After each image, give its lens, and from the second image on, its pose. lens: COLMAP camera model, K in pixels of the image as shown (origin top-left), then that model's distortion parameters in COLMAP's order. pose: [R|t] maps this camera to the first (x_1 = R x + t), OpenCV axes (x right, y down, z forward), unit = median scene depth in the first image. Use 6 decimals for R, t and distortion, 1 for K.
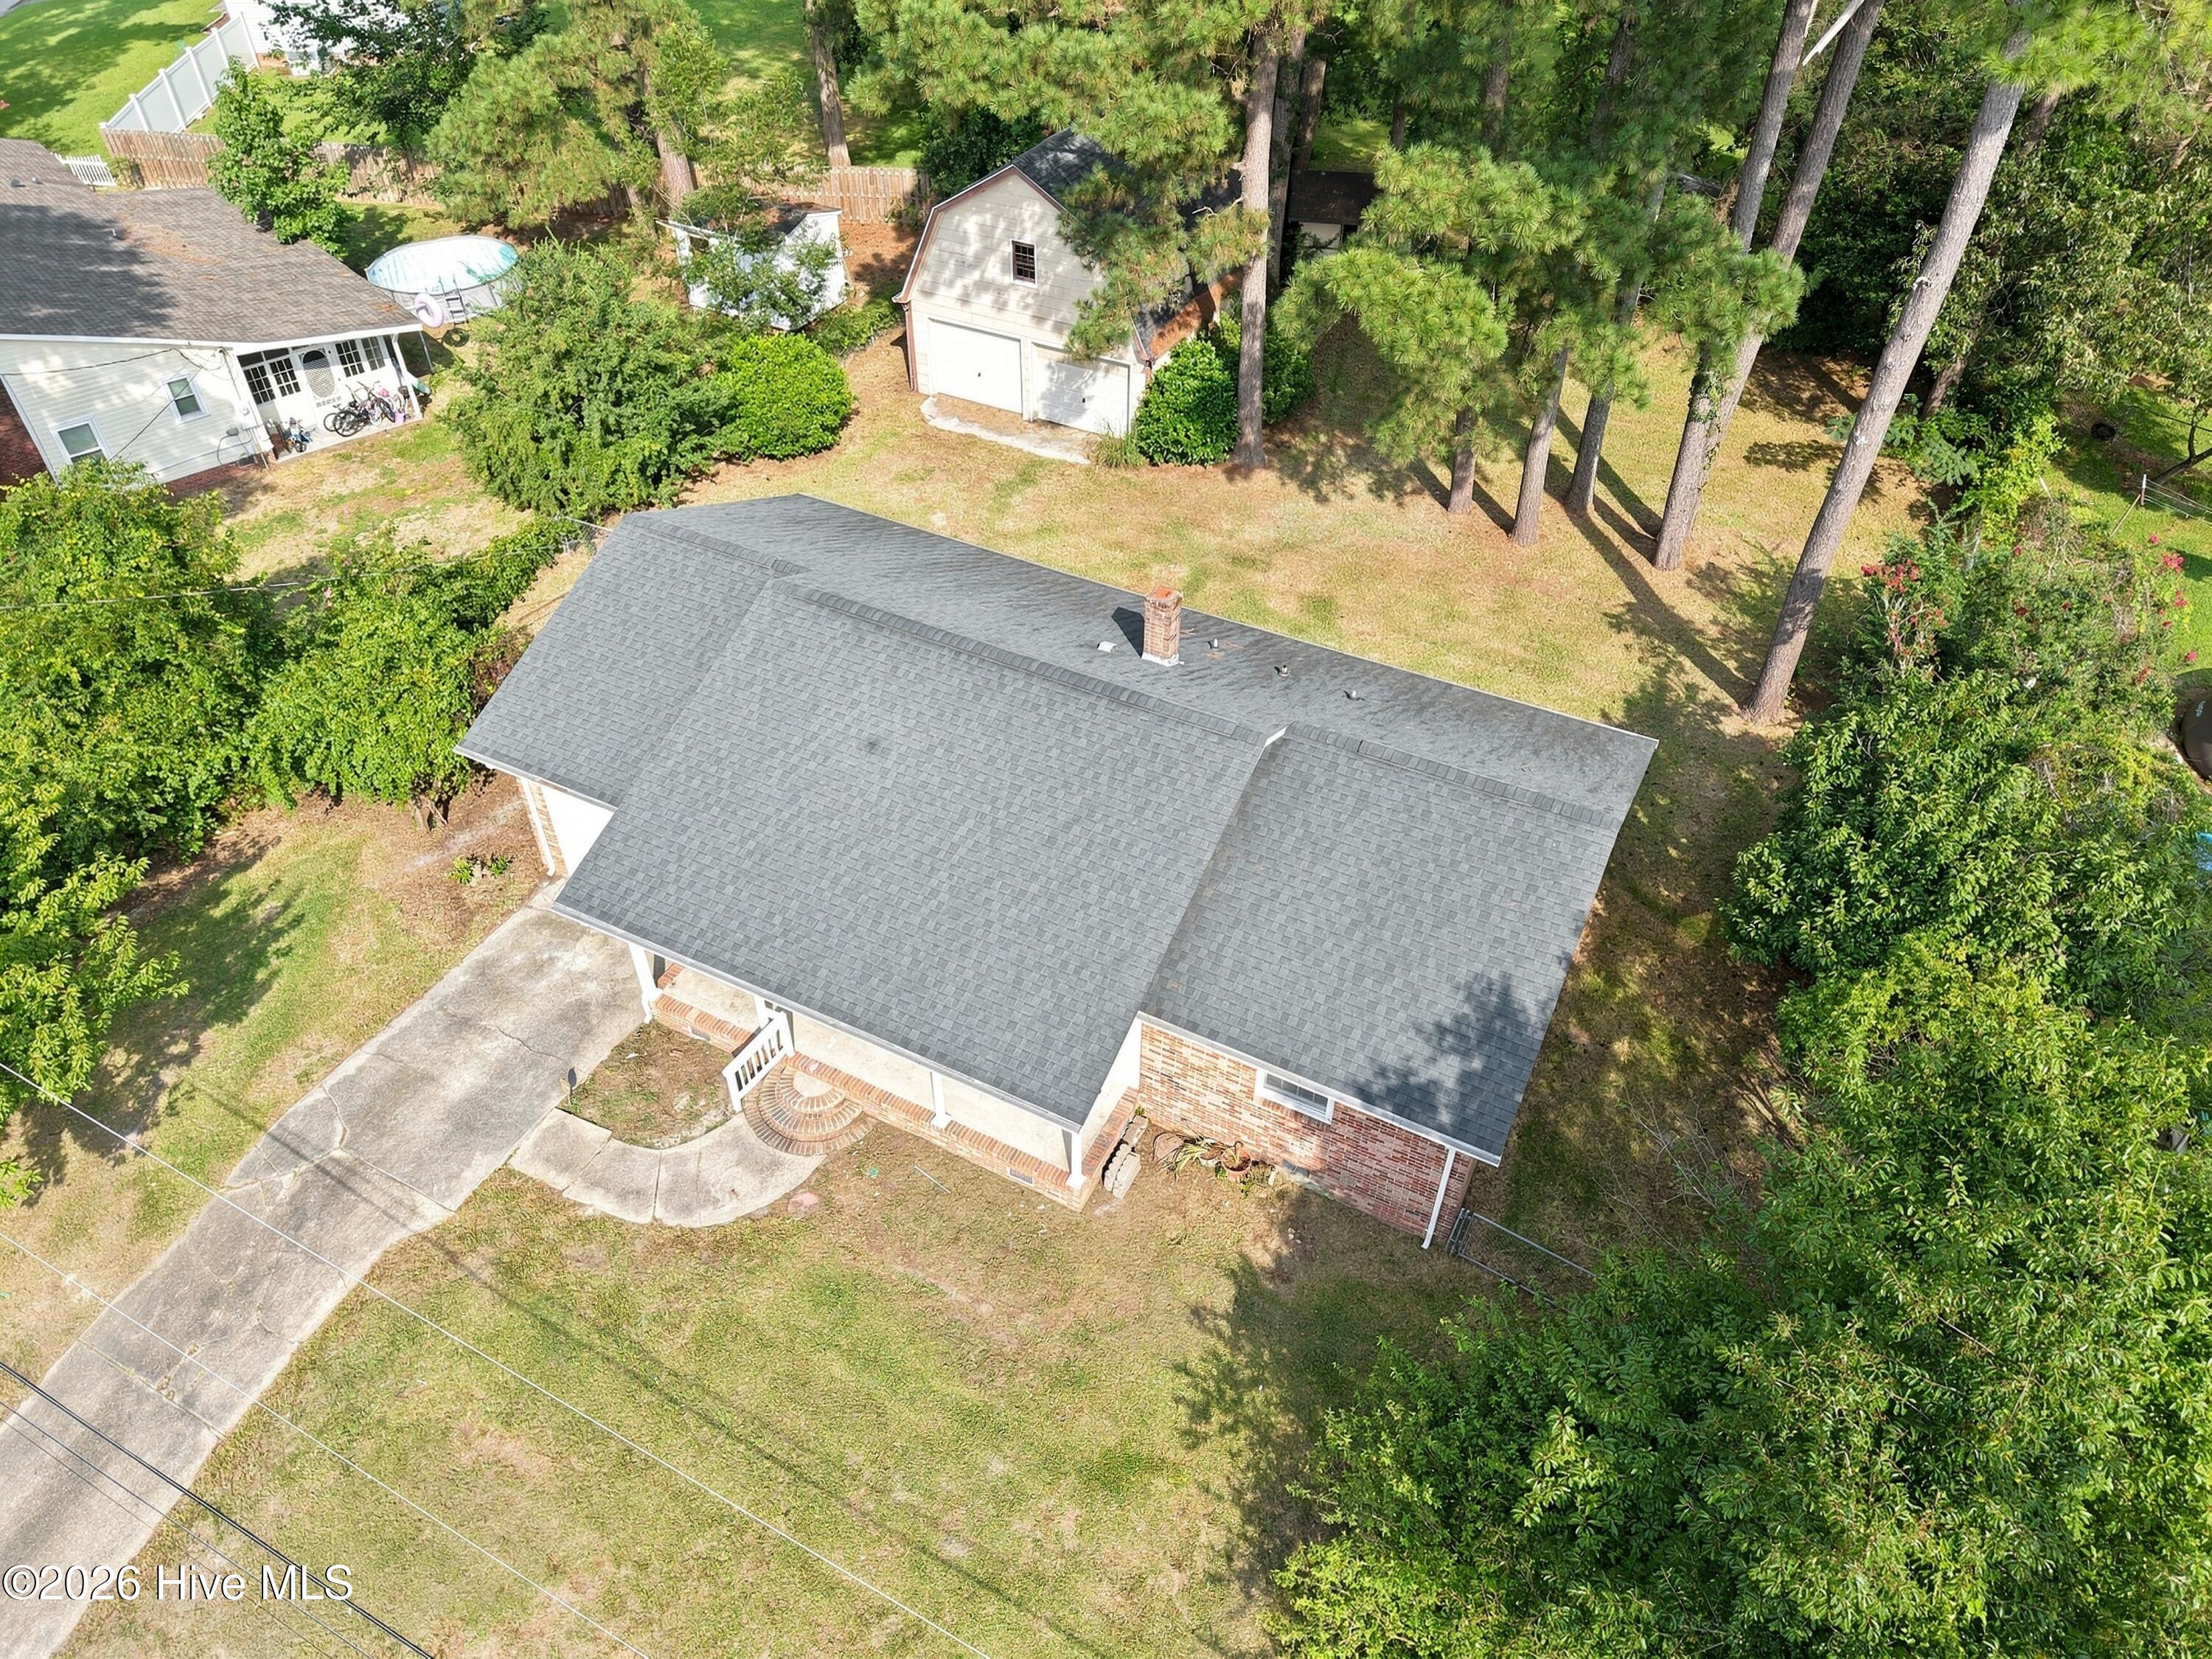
lens RADIAL K [[1474.1, 0, 1096.7], [0, 1474.1, 829.6], [0, 0, 1]] dist [0.018538, -0.021158]
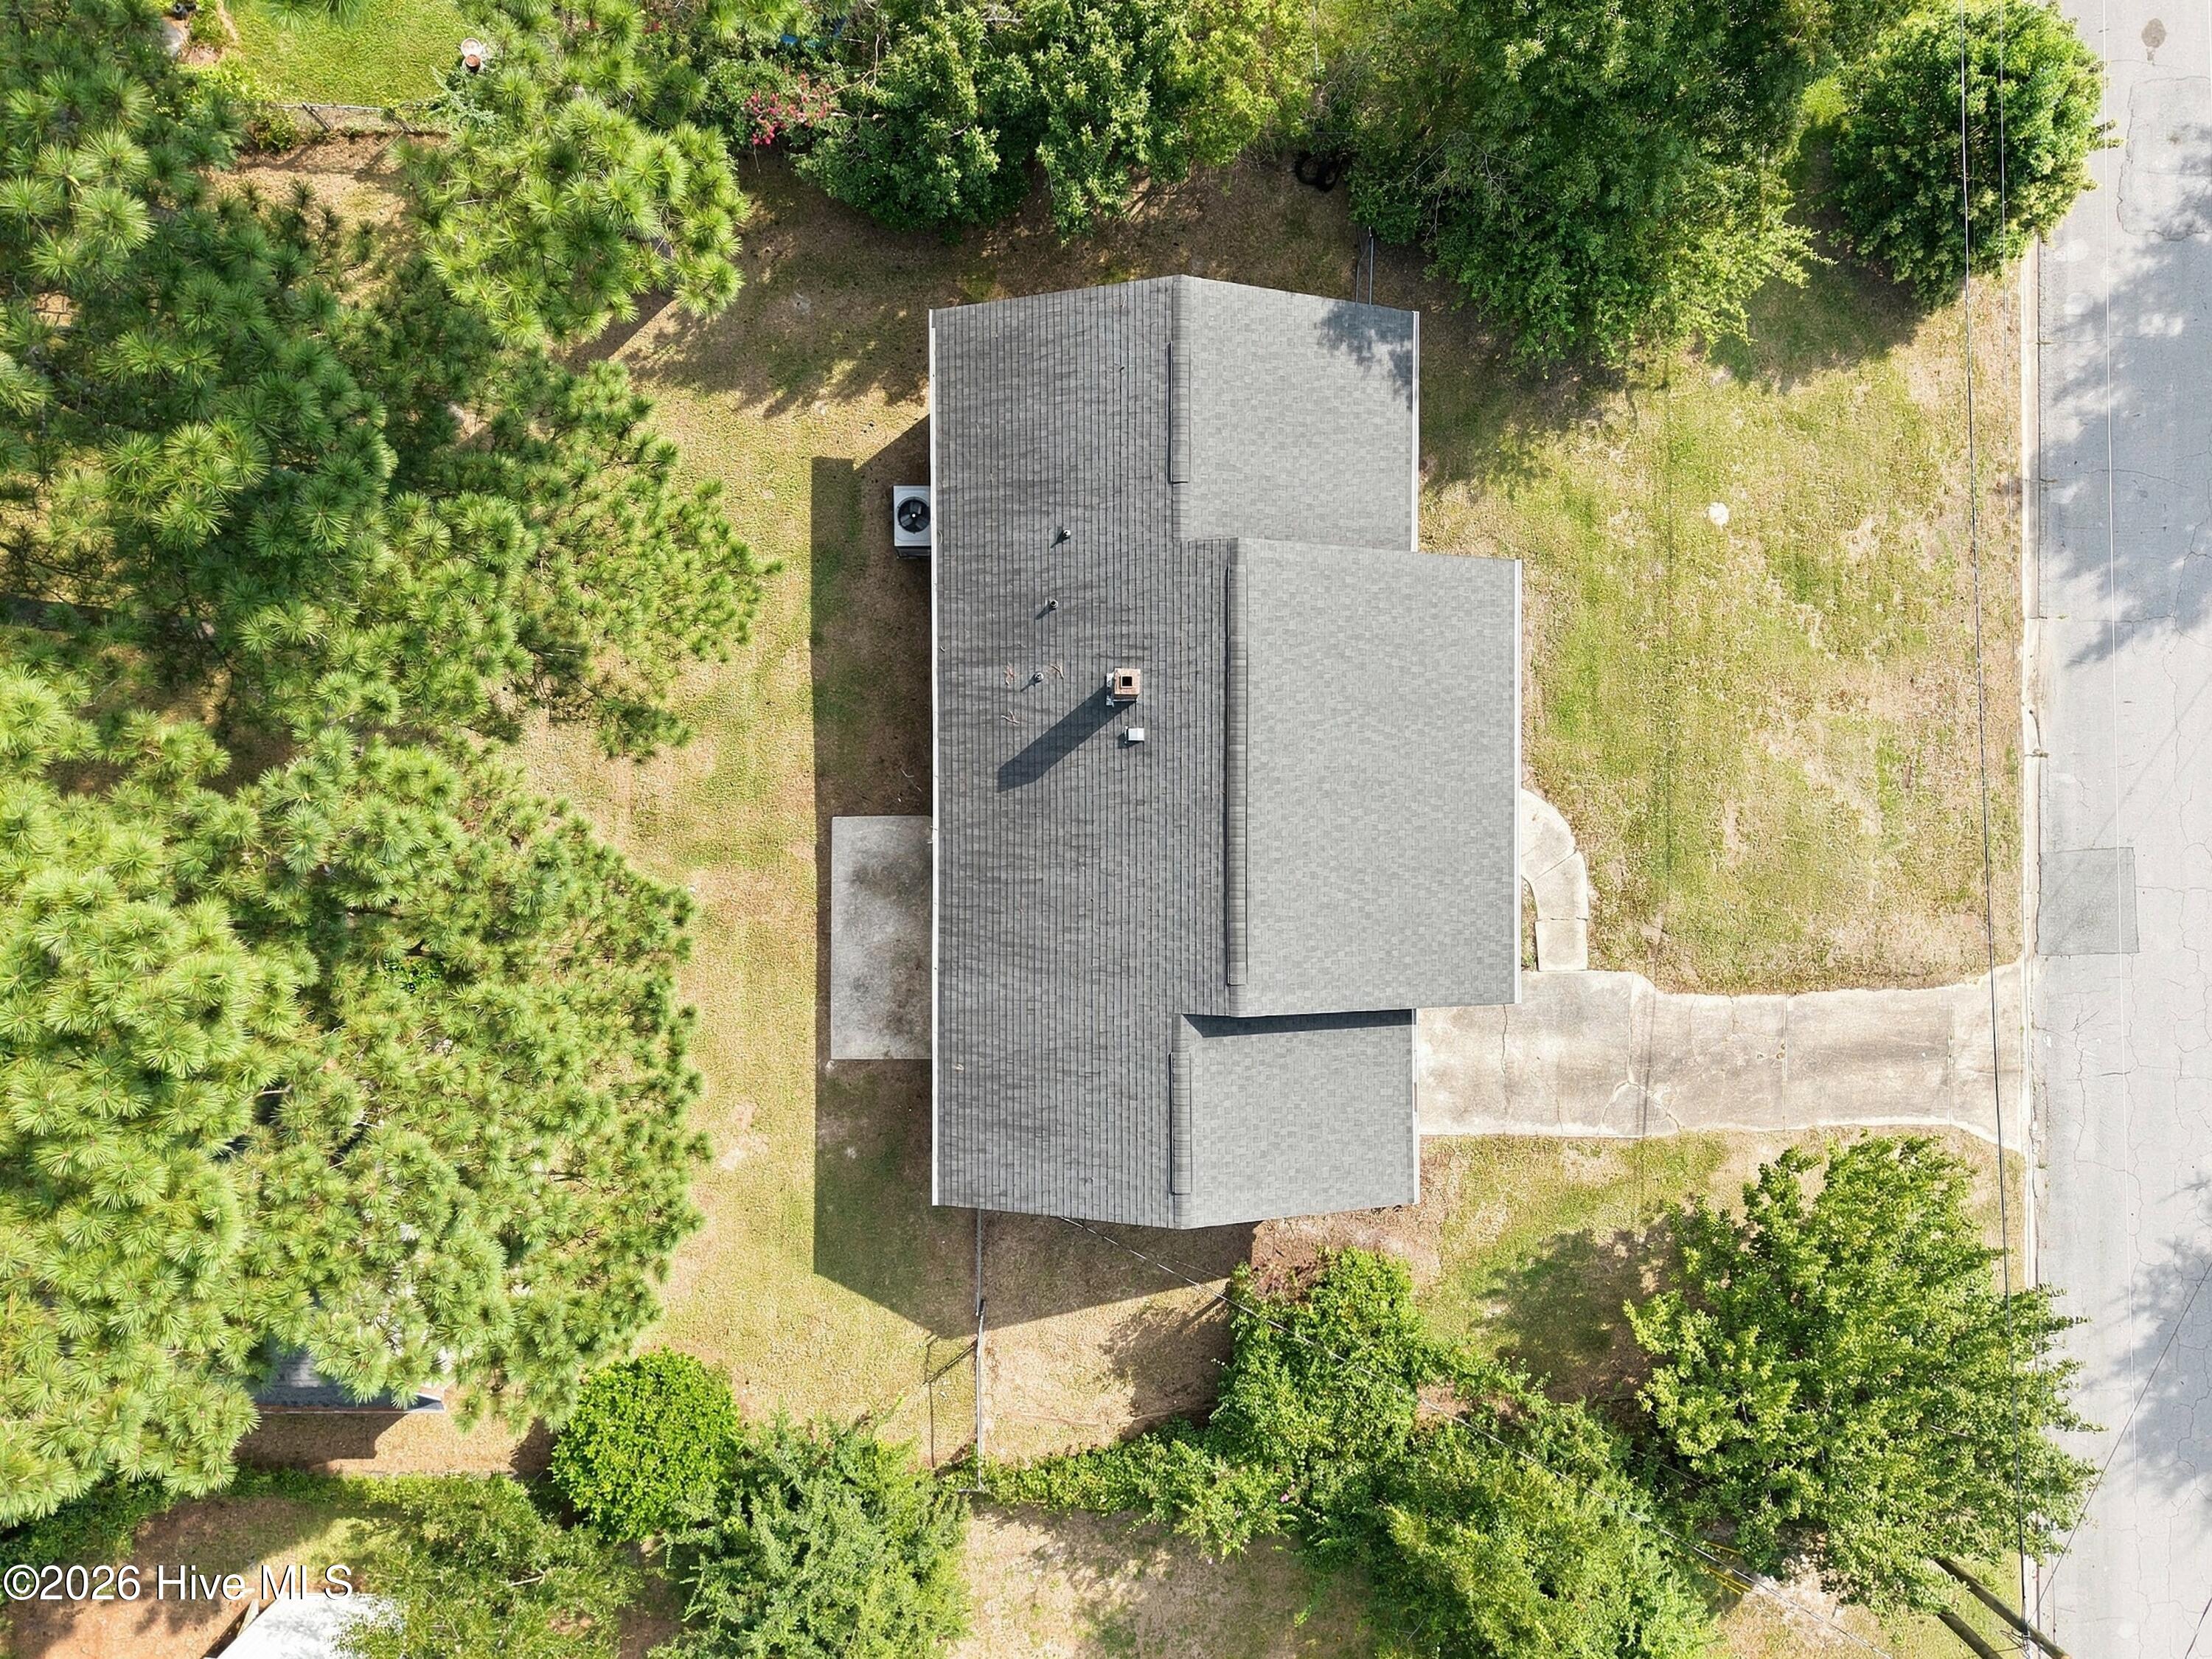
lens RADIAL K [[1474.1, 0, 1106.8], [0, 1474.1, 834.2], [0, 0, 1]] dist [0.018538, -0.021158]
pose [[-0.459624, -0.887765, -0.024877, -0.016260], [0.587042, -0.324711, 0.741582, -0.720579], [-0.666428, 0.326245, 0.670401, 0.190903]]
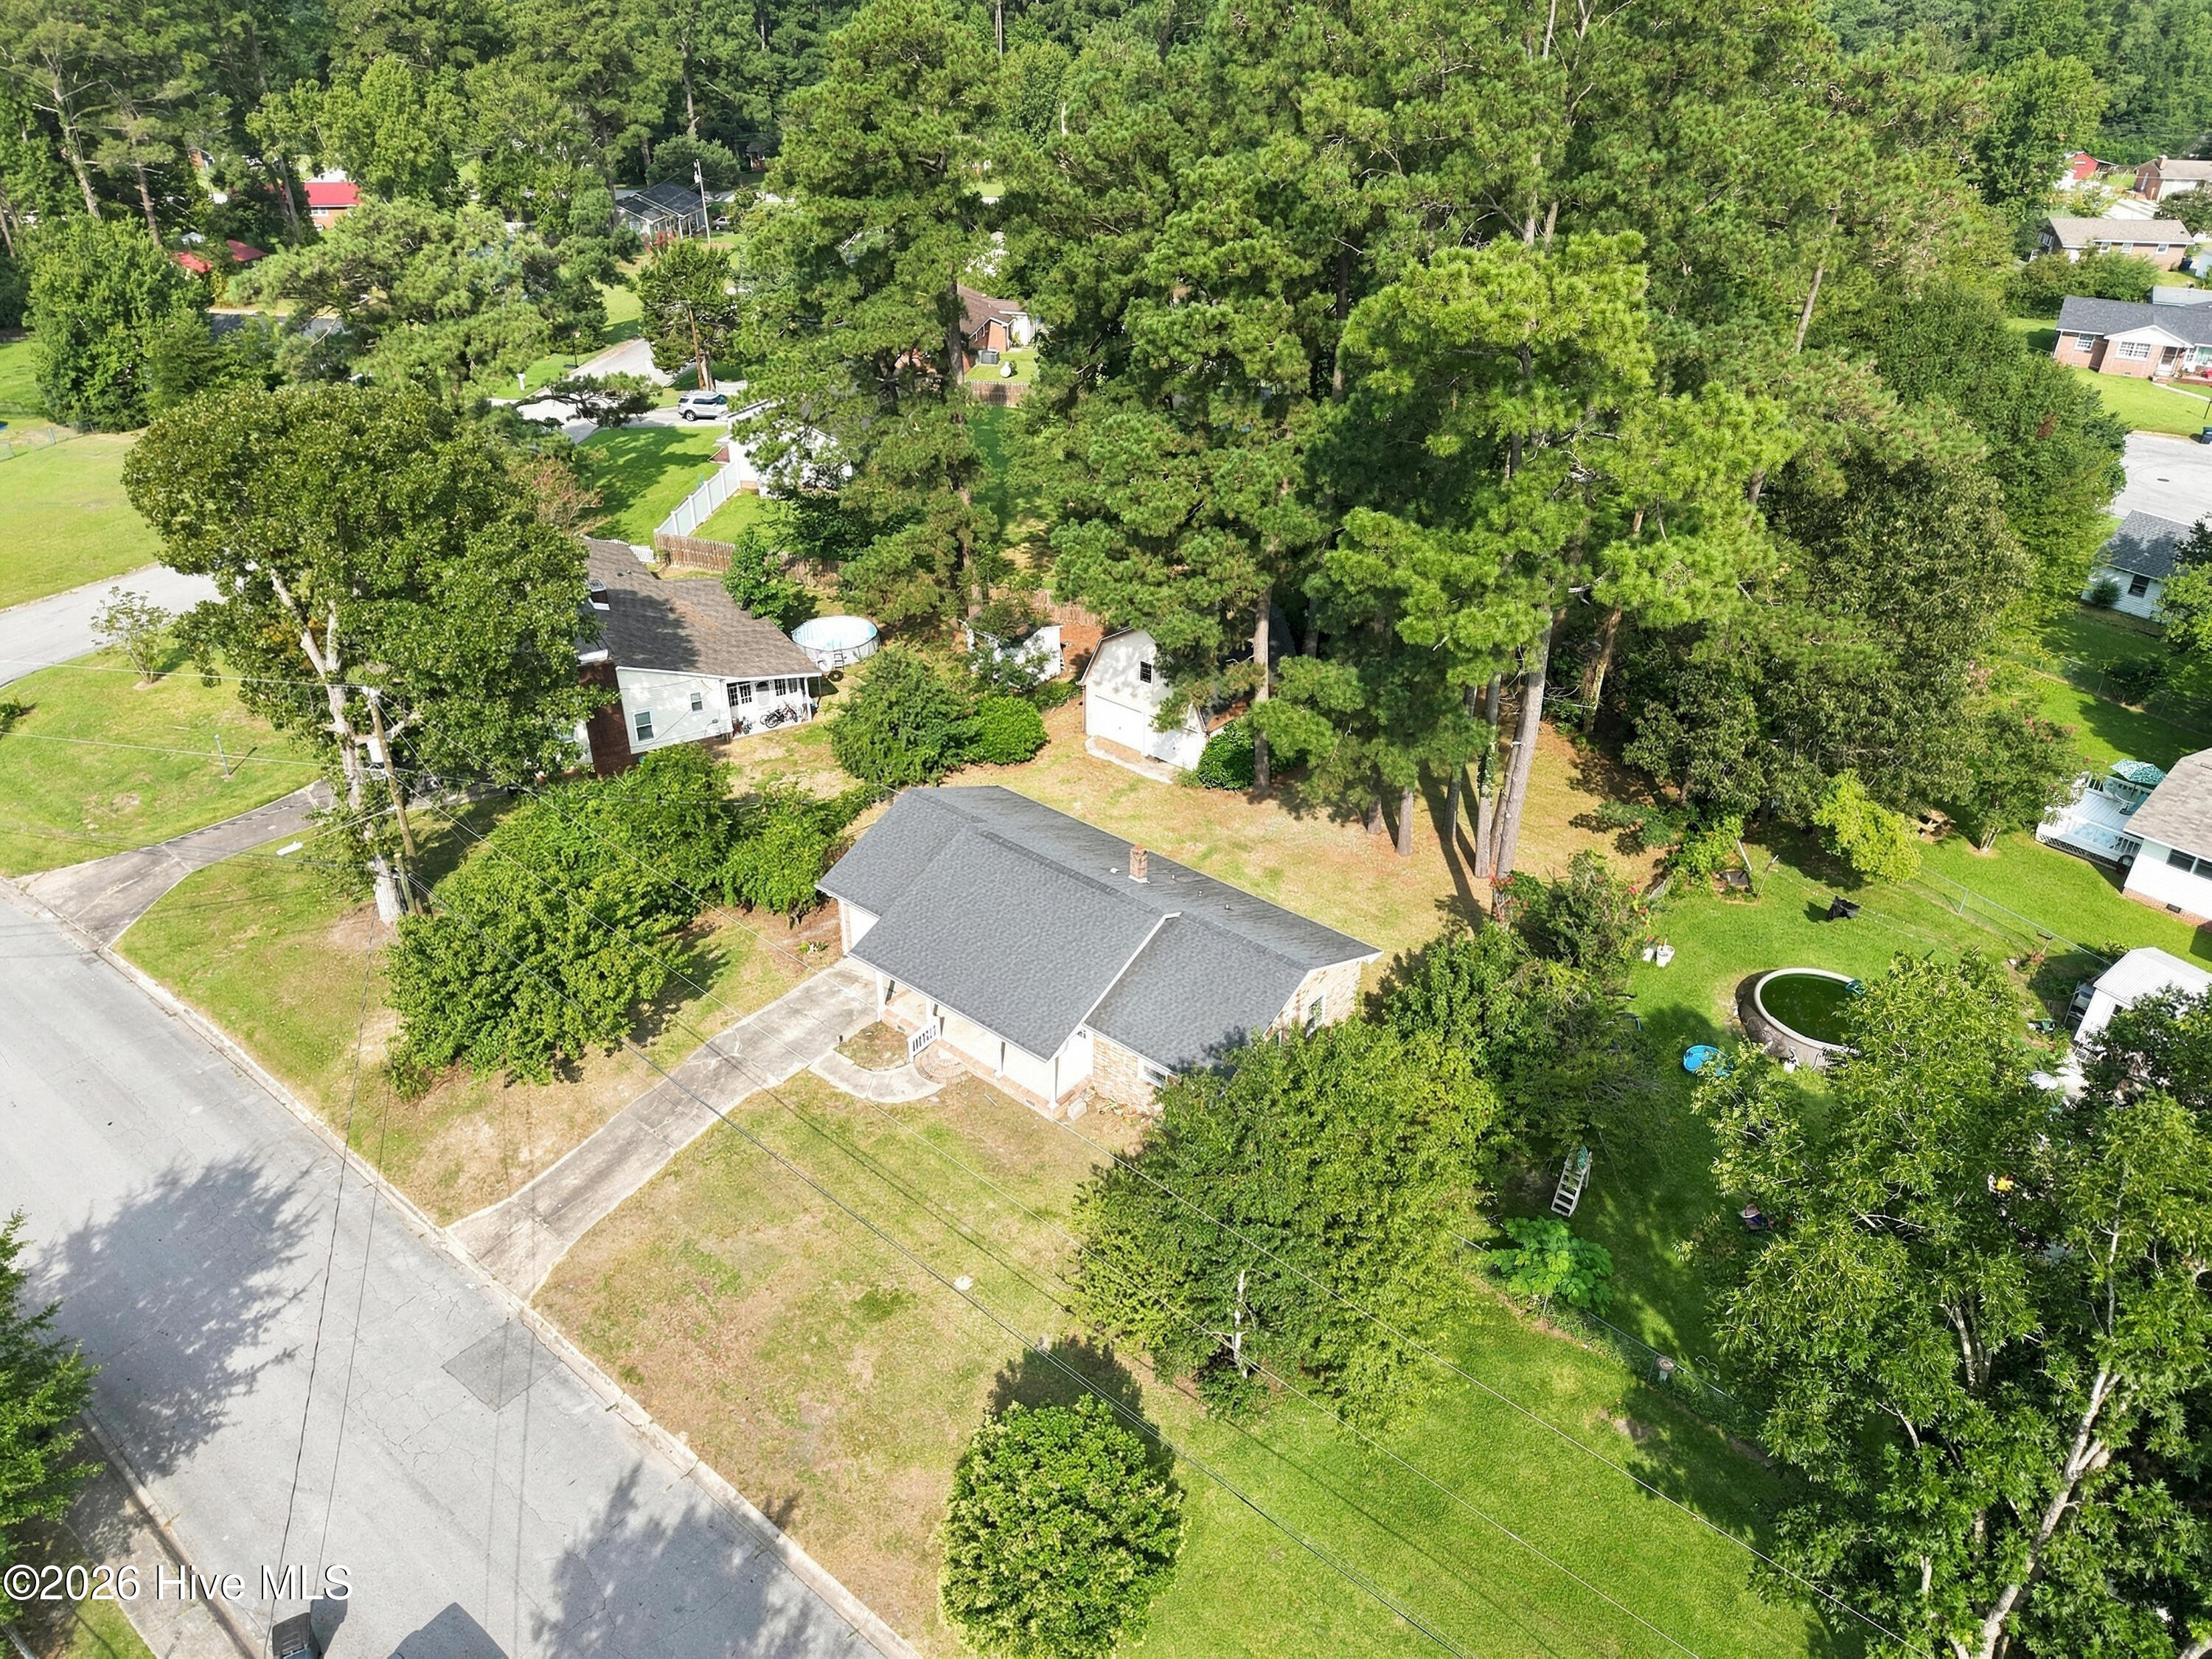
lens RADIAL K [[1474.1, 0, 1117.7], [0, 1474.1, 822.0], [0, 0, 1]] dist [0.018538, -0.021158]
pose [[0.979804, 0.105540, -0.169839, 0.255589], [-0.137570, 0.972193, -0.189512, 0.145697], [0.145115, 0.209050, 0.967078, -0.746428]]
